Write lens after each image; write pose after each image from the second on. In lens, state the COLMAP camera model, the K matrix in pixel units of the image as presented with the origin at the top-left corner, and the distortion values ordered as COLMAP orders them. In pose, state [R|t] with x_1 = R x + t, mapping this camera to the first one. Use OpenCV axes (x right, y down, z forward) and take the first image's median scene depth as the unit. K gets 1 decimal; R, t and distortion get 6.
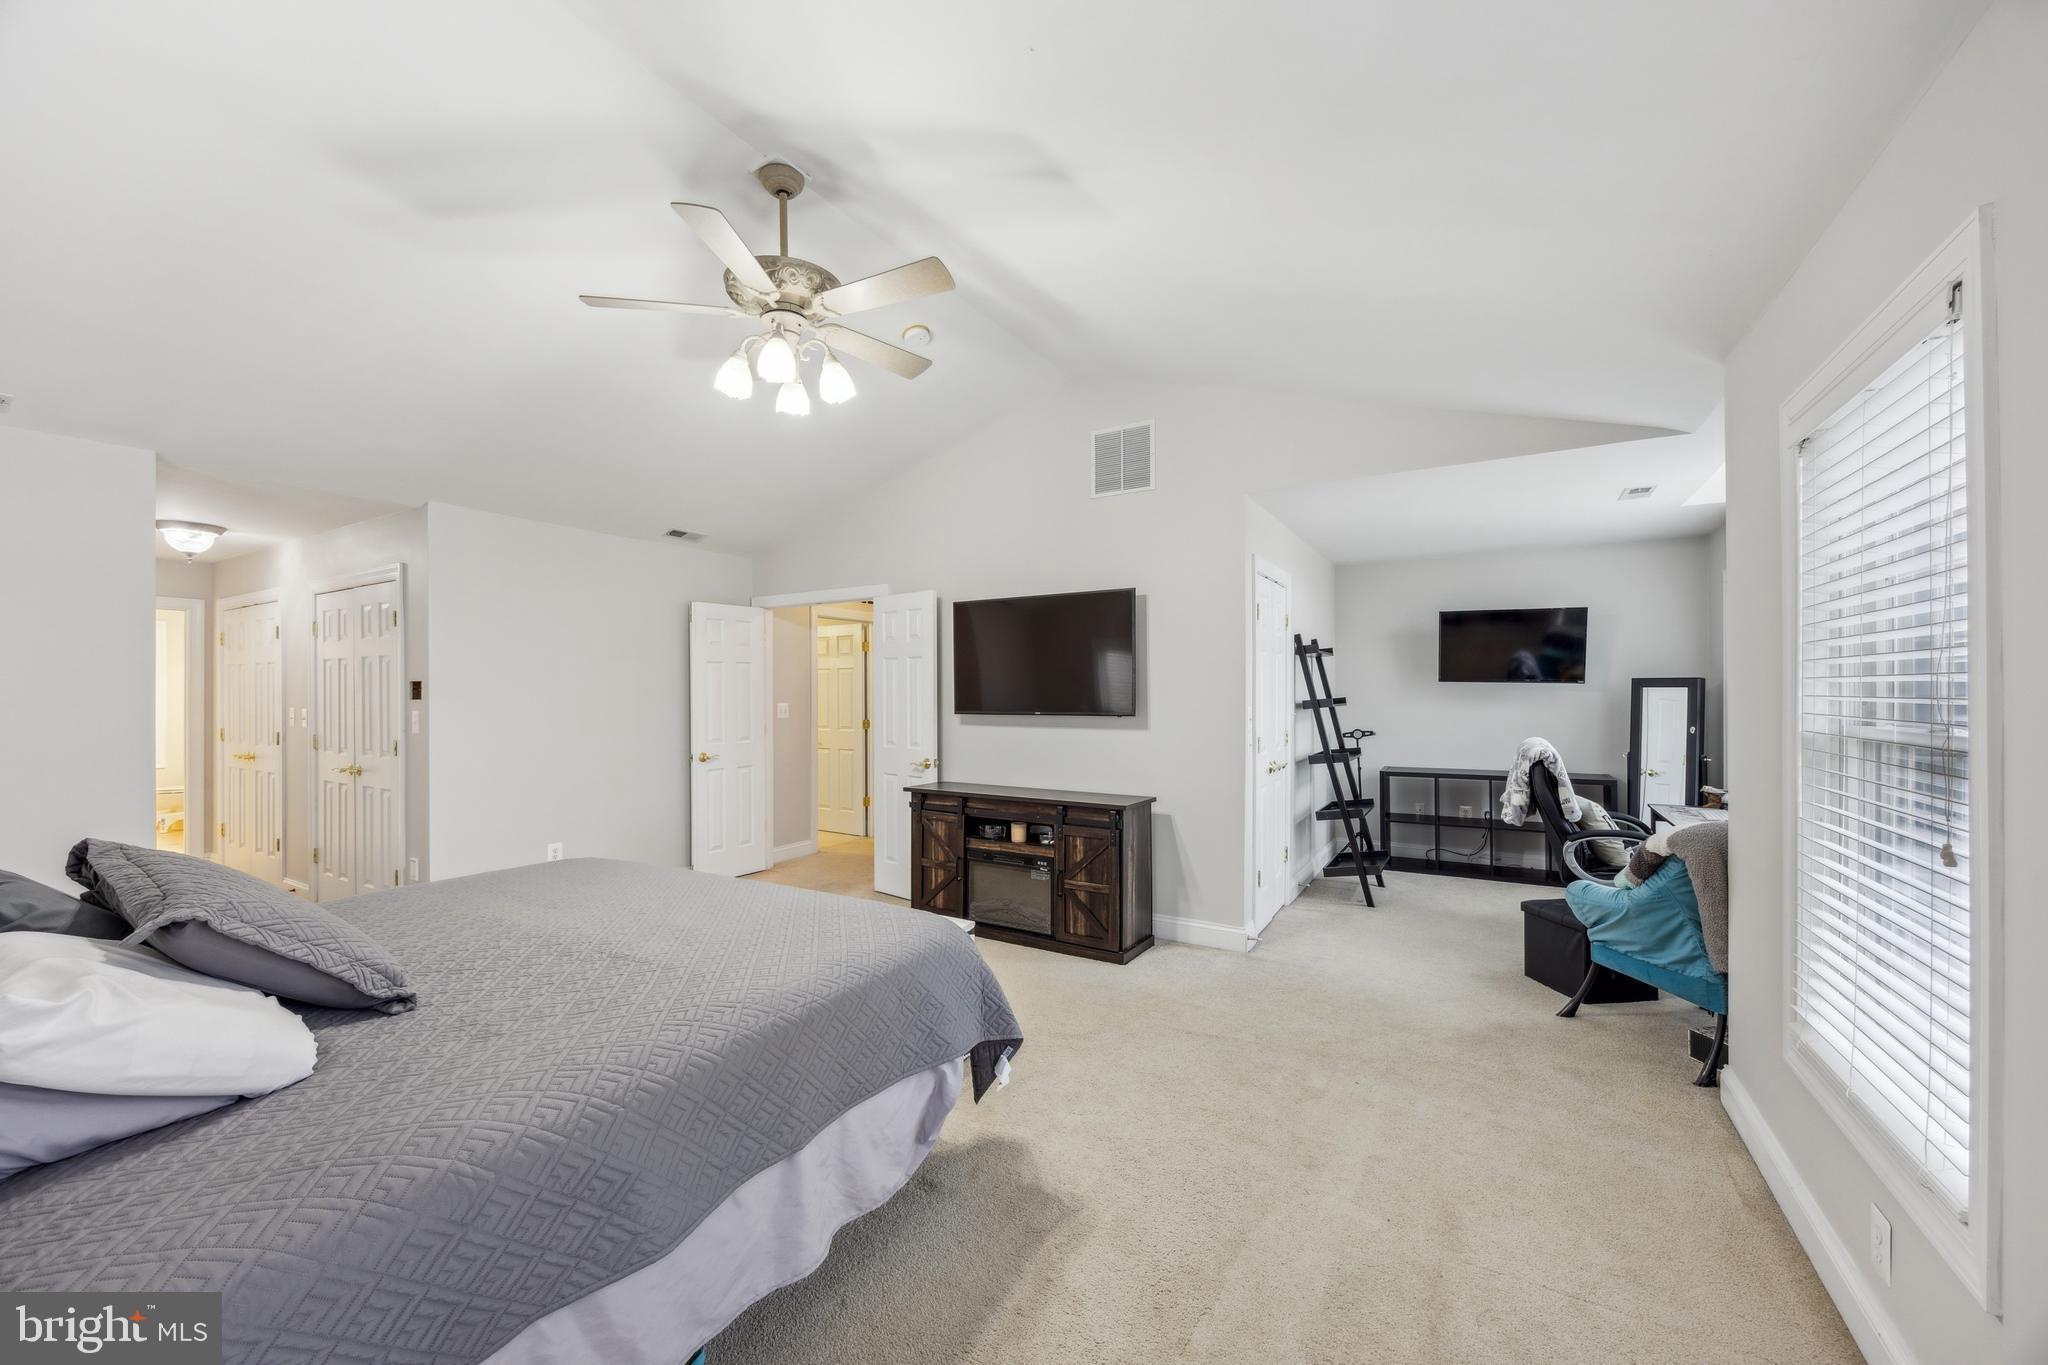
lens RADIAL K [[797.1, 0, 1030.2], [0, 797.1, 689.9], [0, 0, 1]] dist [0.002889, 0.000147]
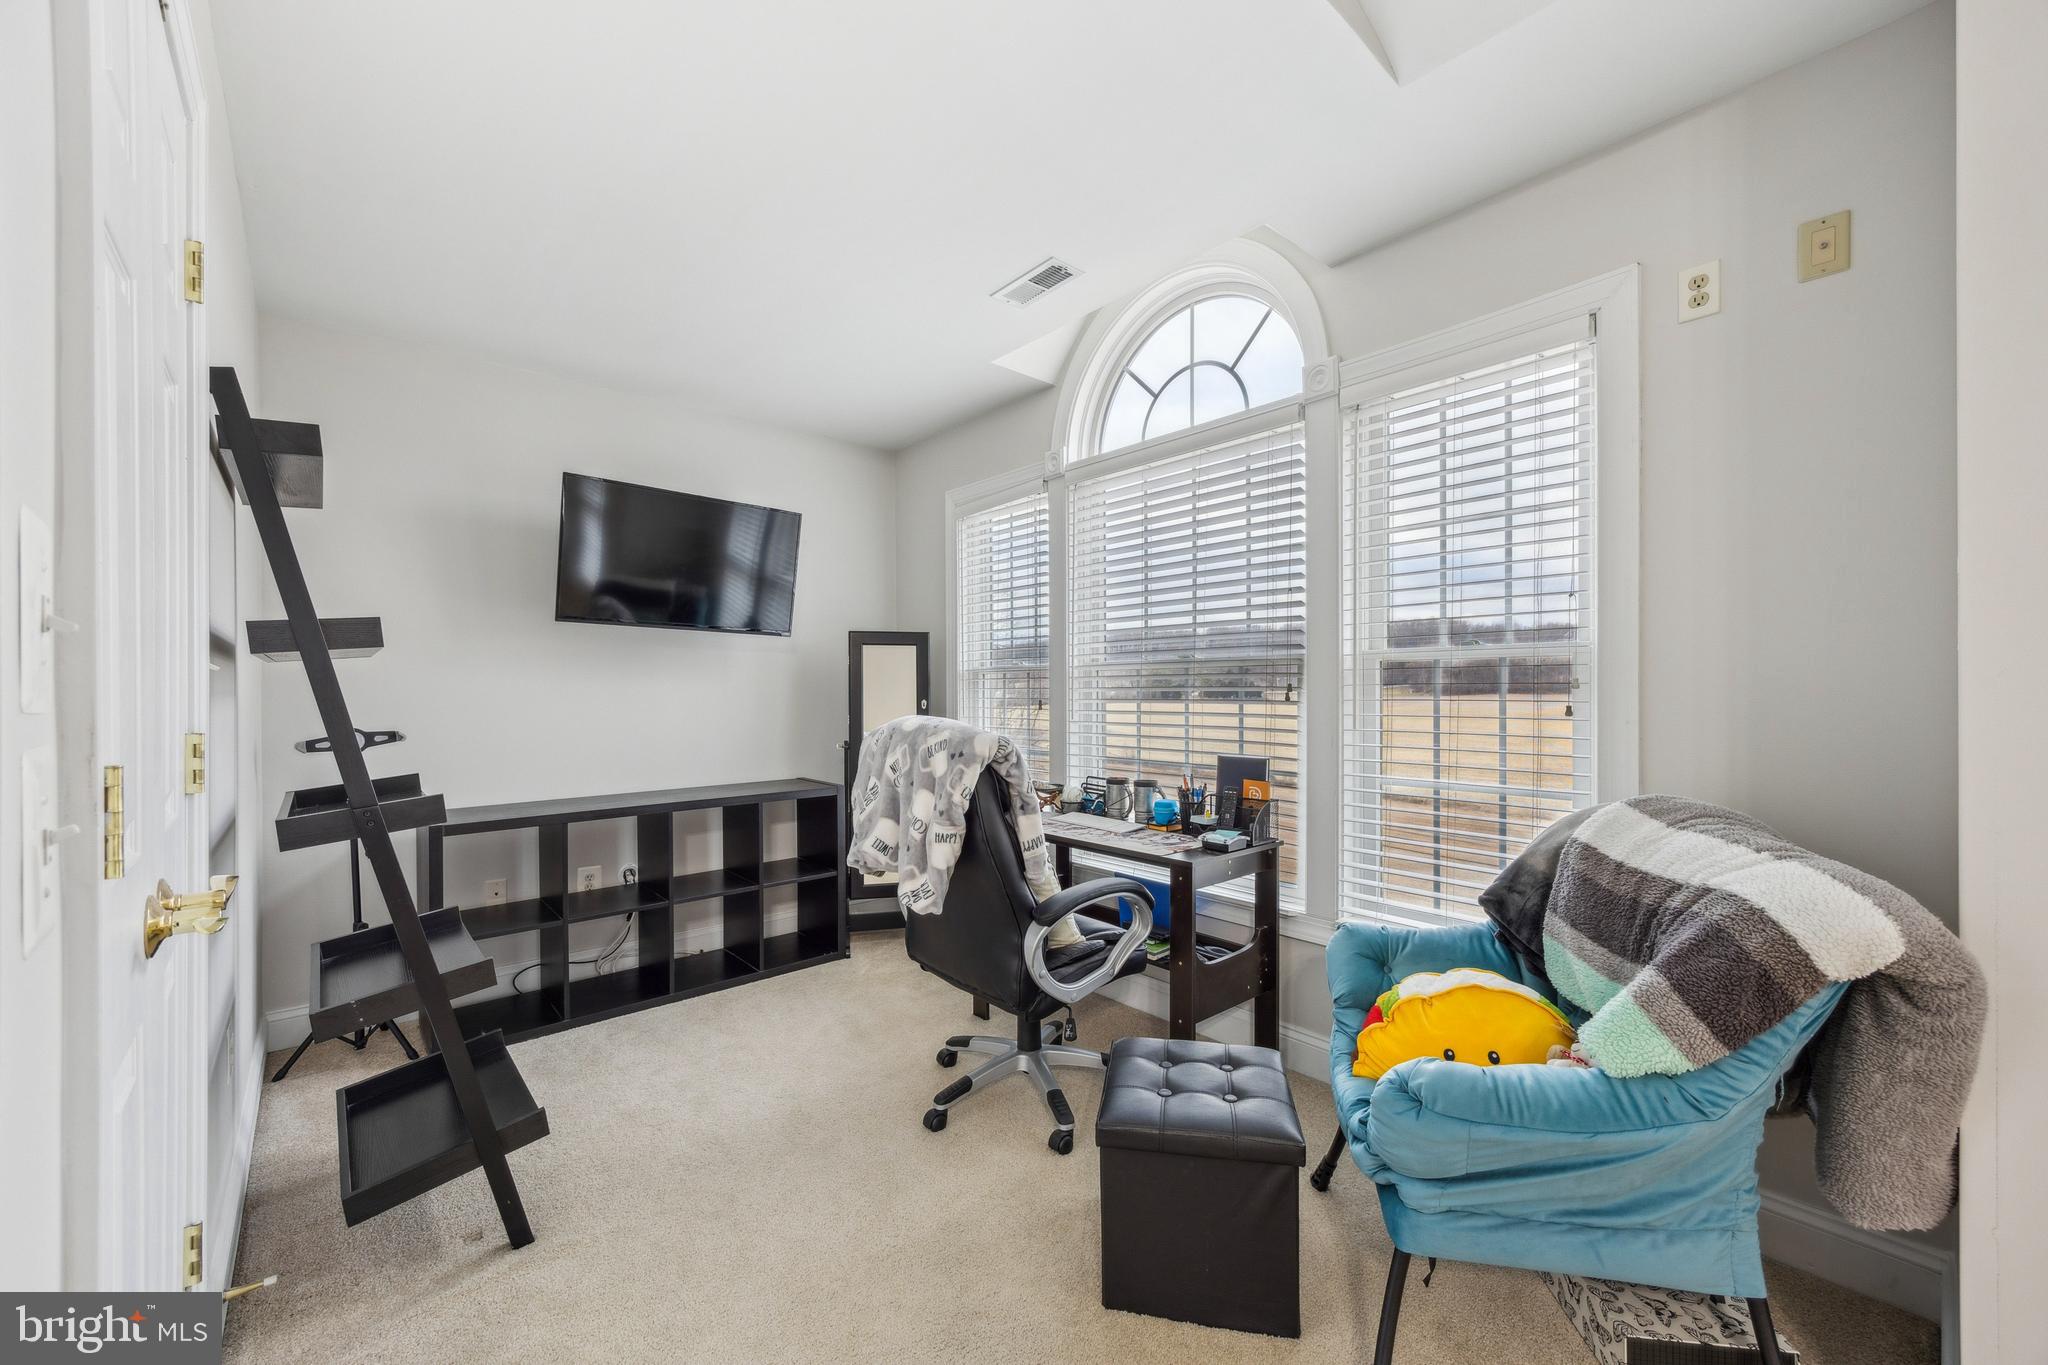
lens RADIAL K [[797.1, 0, 1029.5], [0, 797.1, 691.2], [0, 0, 1]] dist [0.002889, 0.000147]
pose [[0.304014, 0.000784, 0.952667, 0.157973], [0.000243, 1.000000, -0.000901, 0.036070], [-0.952668, 0.000505, 0.304014, 0.642037]]
